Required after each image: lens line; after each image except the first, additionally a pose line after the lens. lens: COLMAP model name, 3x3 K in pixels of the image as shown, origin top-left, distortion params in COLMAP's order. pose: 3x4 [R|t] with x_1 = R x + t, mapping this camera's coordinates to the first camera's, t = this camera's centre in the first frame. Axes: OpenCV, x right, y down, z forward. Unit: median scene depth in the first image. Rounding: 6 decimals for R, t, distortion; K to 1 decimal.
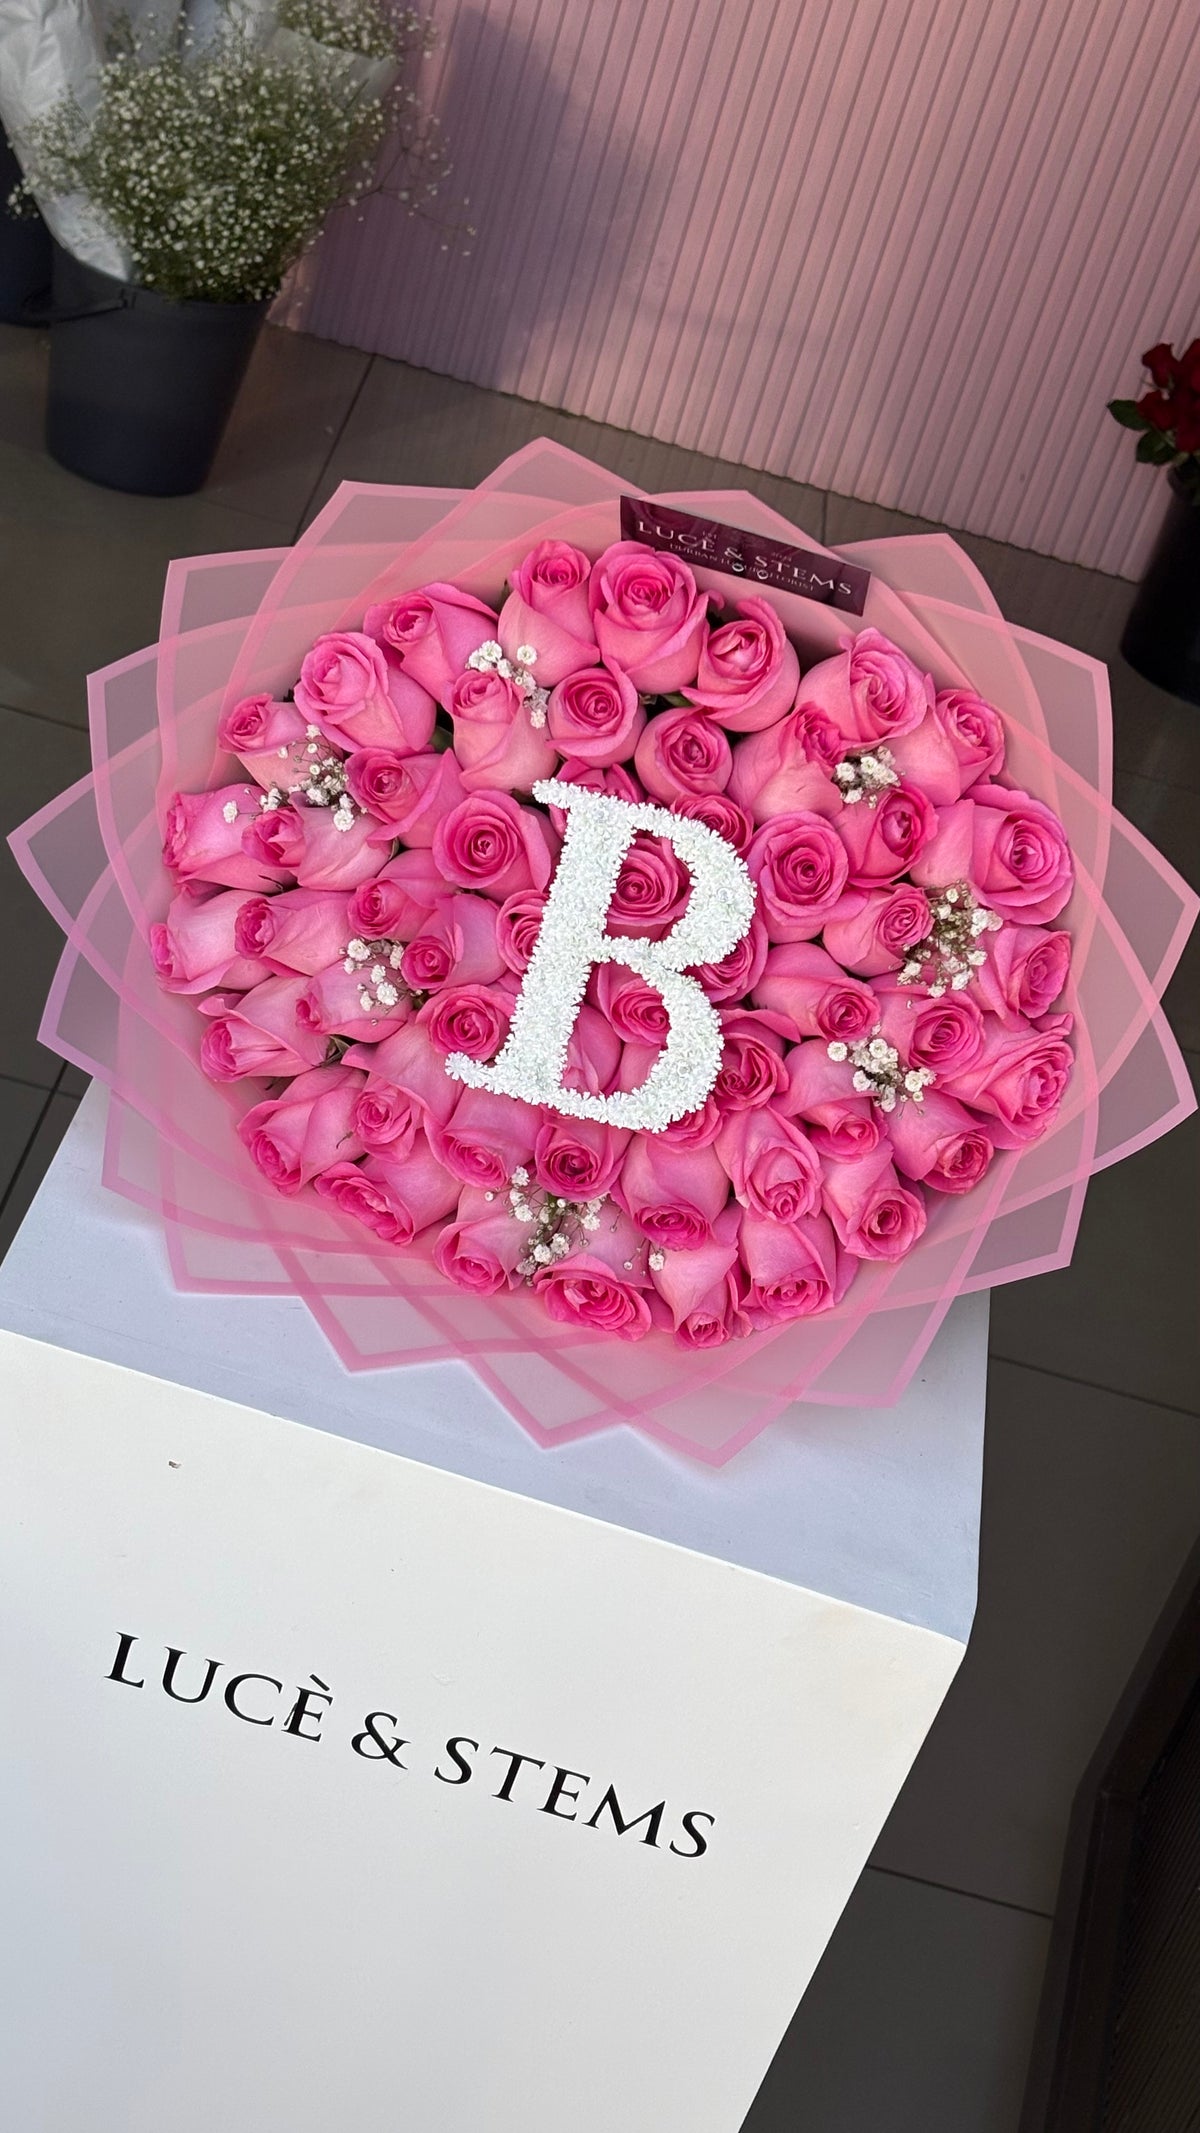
lens RADIAL K [[3303.7, 0, 595.6], [0, 3303.7, 1073.4], [0, 0, 1]] dist [0.071361, 0.000000]
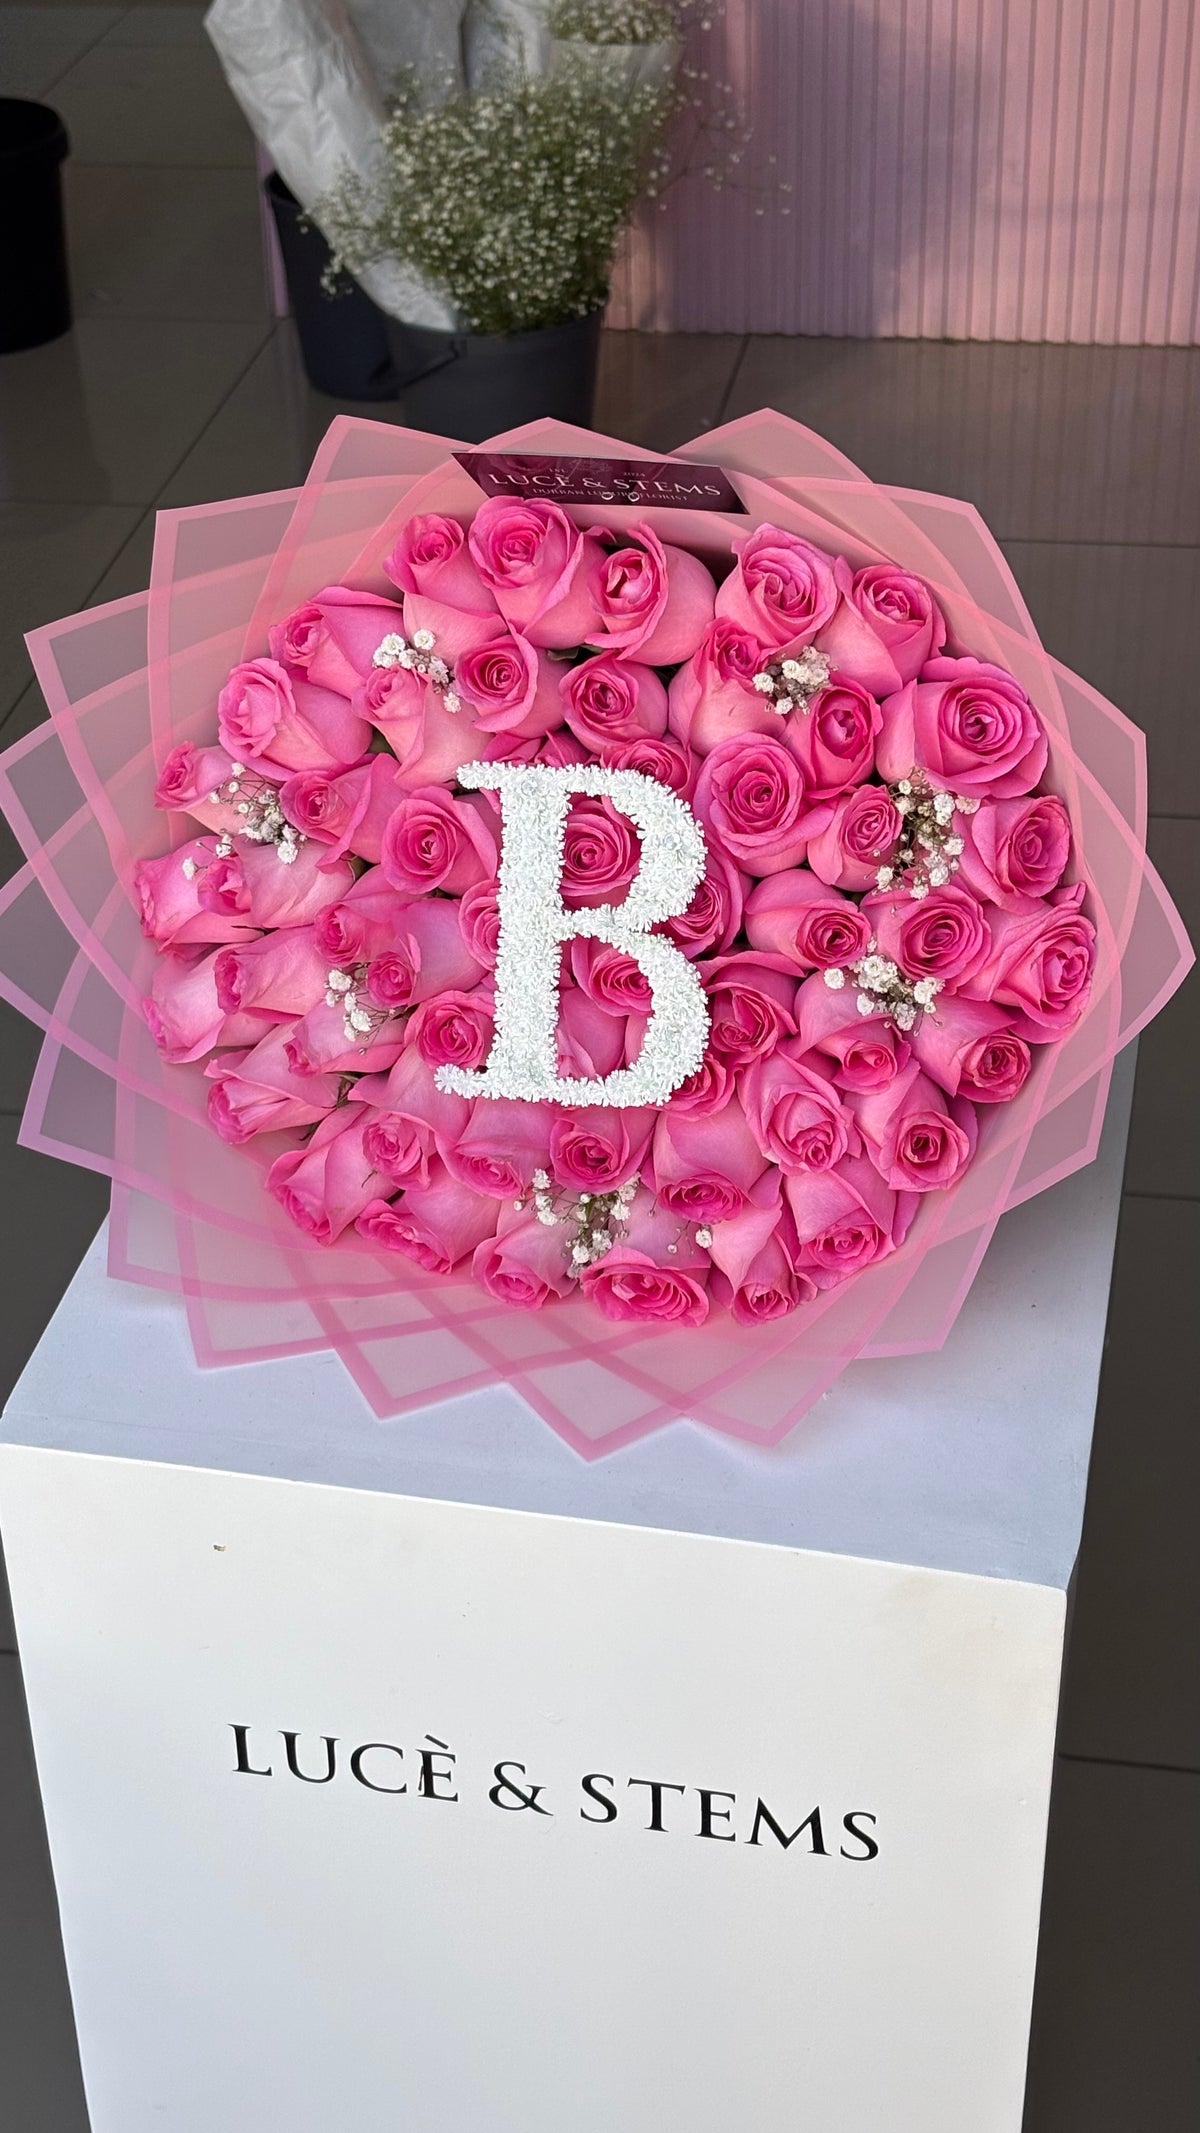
lens RADIAL K [[3303.7, 0, 603.0], [0, 3303.7, 1061.5], [0, 0, 1]] dist [0.071361, 0.000000]
pose [[0.952349, -0.207160, -0.223867, 0.214568], [0.207386, 0.977994, -0.022770, 0.023777], [0.223657, -0.024742, 0.974354, 0.085044]]
